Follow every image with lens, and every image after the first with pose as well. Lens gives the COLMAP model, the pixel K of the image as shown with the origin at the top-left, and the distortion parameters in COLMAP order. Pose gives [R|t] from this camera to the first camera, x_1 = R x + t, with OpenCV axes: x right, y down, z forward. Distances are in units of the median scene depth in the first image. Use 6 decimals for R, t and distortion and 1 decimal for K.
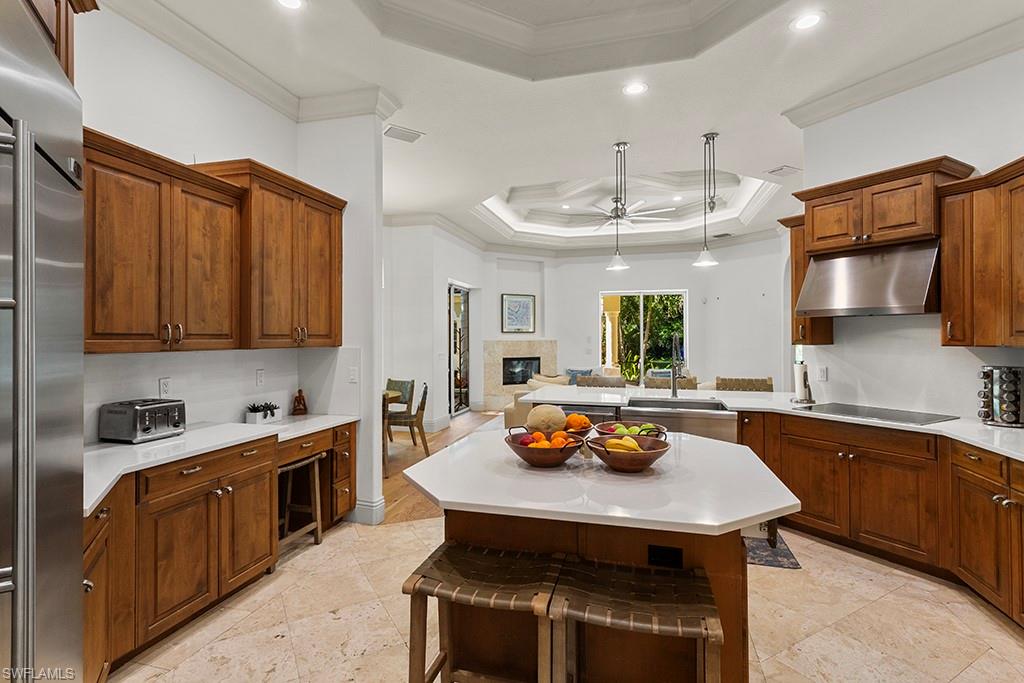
lens RADIAL K [[494.7, 0, 510.3], [0, 494.7, 335.6], [0, 0, 1]] dist [0.002063, 0.003738]
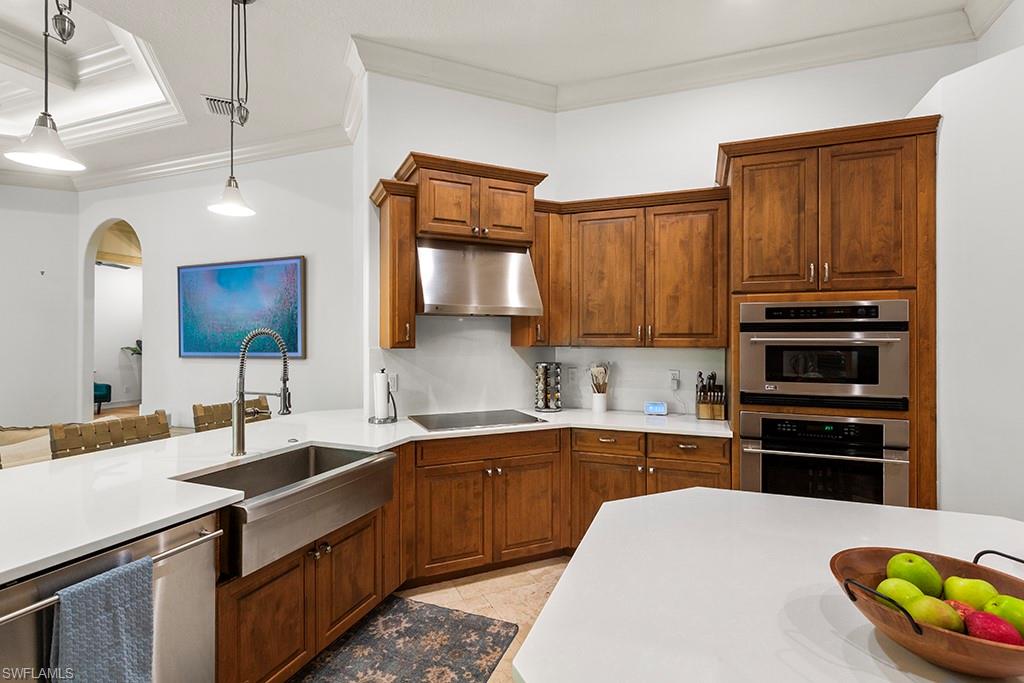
lens RADIAL K [[494.7, 0, 510.3], [0, 494.7, 337.2], [0, 0, 1]] dist [0.002063, 0.003738]
pose [[0.097042, 0.003671, 0.995274, -0.207869], [-0.003864, 0.999987, -0.003312, 0.003482], [-0.995273, -0.003525, 0.097055, 0.891673]]
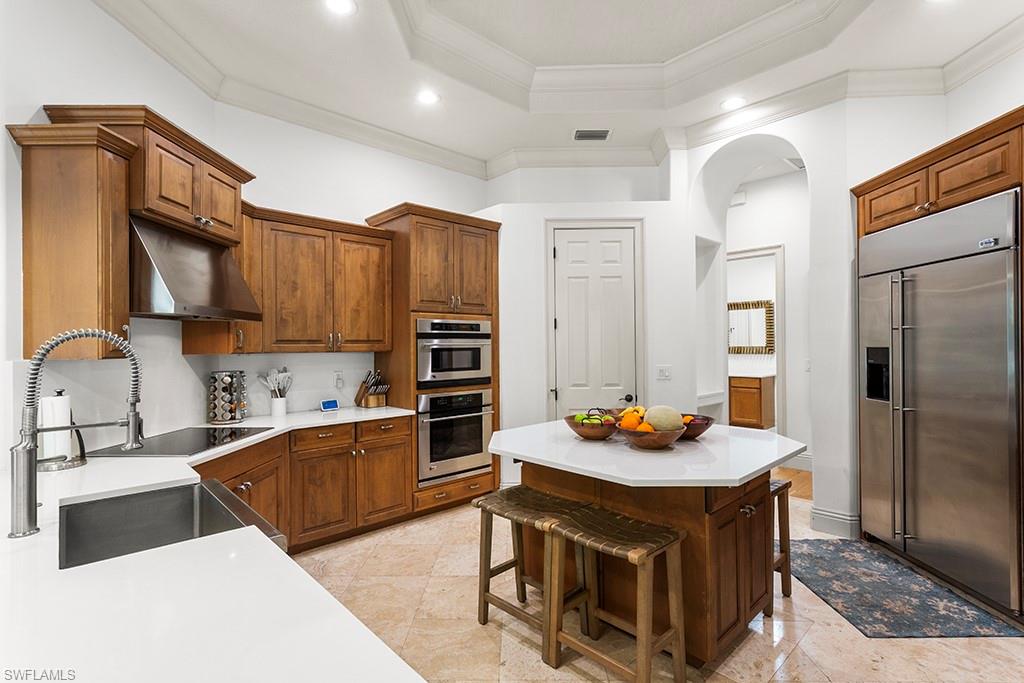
lens RADIAL K [[494.7, 0, 505.4], [0, 494.7, 347.1], [0, 0, 1]] dist [0.002063, 0.003738]
pose [[-0.856635, 0.007222, 0.515872, -0.127653], [0.009764, 0.999950, 0.002214, 0.009135], [-0.515830, 0.006934, -0.856663, 1.500197]]
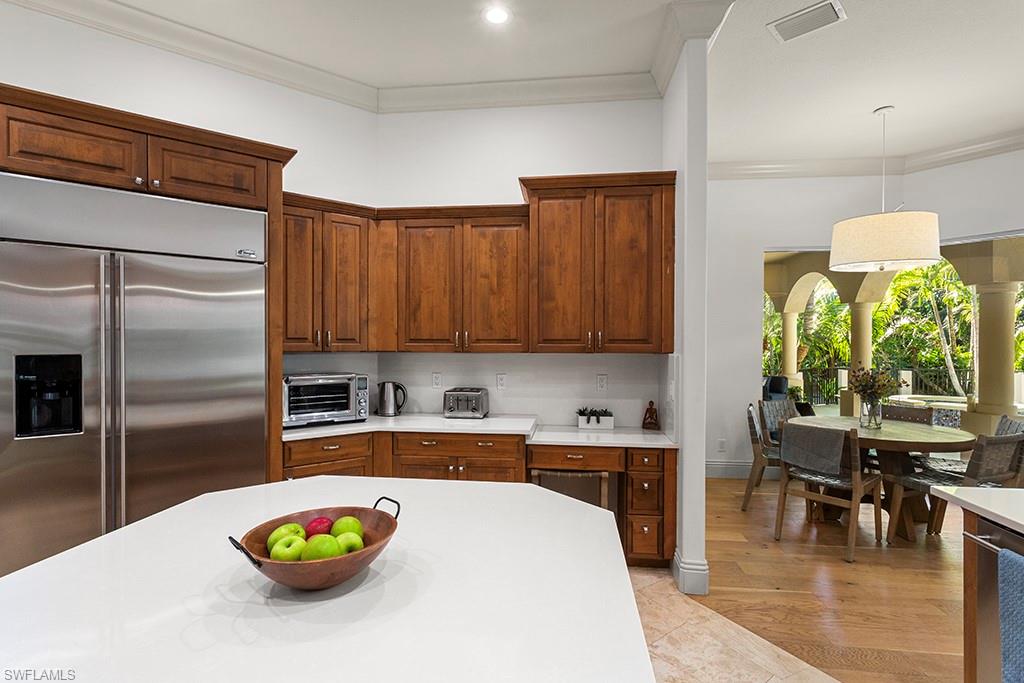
lens RADIAL K [[494.7, 0, 511.2], [0, 494.7, 347.1], [0, 0, 1]] dist [0.002063, 0.003738]
pose [[0.155866, 0.010177, -0.987726, 0.504115], [0.001959, 0.999942, 0.010612, 0.002942], [0.987776, -0.003589, 0.155837, 0.748883]]
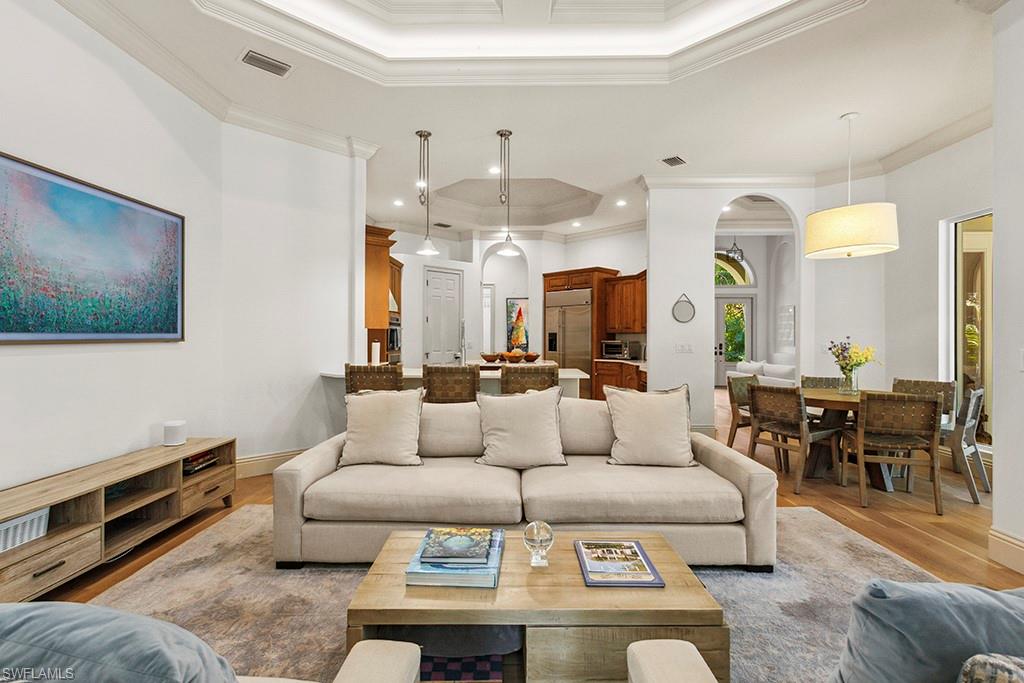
lens RADIAL K [[494.7, 0, 508.6], [0, 494.7, 339.9], [0, 0, 1]] dist [0.002063, 0.003738]
pose [[-0.969595, 0.000959, -0.244713, 0.689696], [0.001110, 0.999999, -0.000478, 0.061017], [0.244712, -0.000735, -0.969596, 2.948362]]
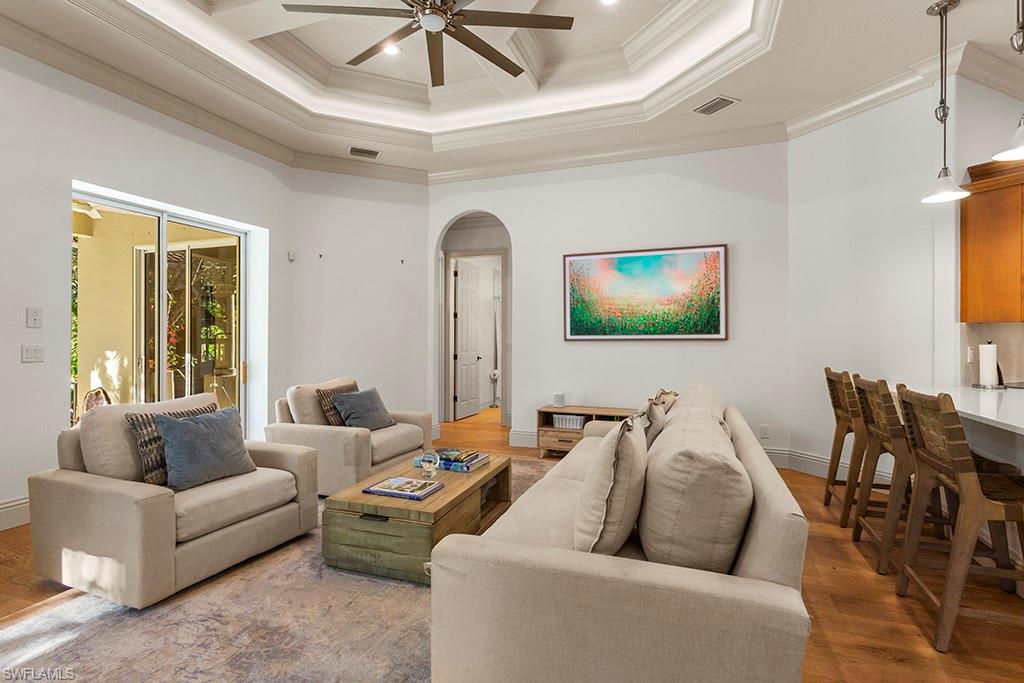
lens RADIAL K [[494.7, 0, 509.3], [0, 494.7, 335.3], [0, 0, 1]] dist [0.002063, 0.003738]
pose [[0.078420, 0.000853, 0.996920, -0.420971], [-0.003107, 0.999995, -0.000612, 0.051121], [-0.996916, -0.003050, 0.078422, 2.170070]]
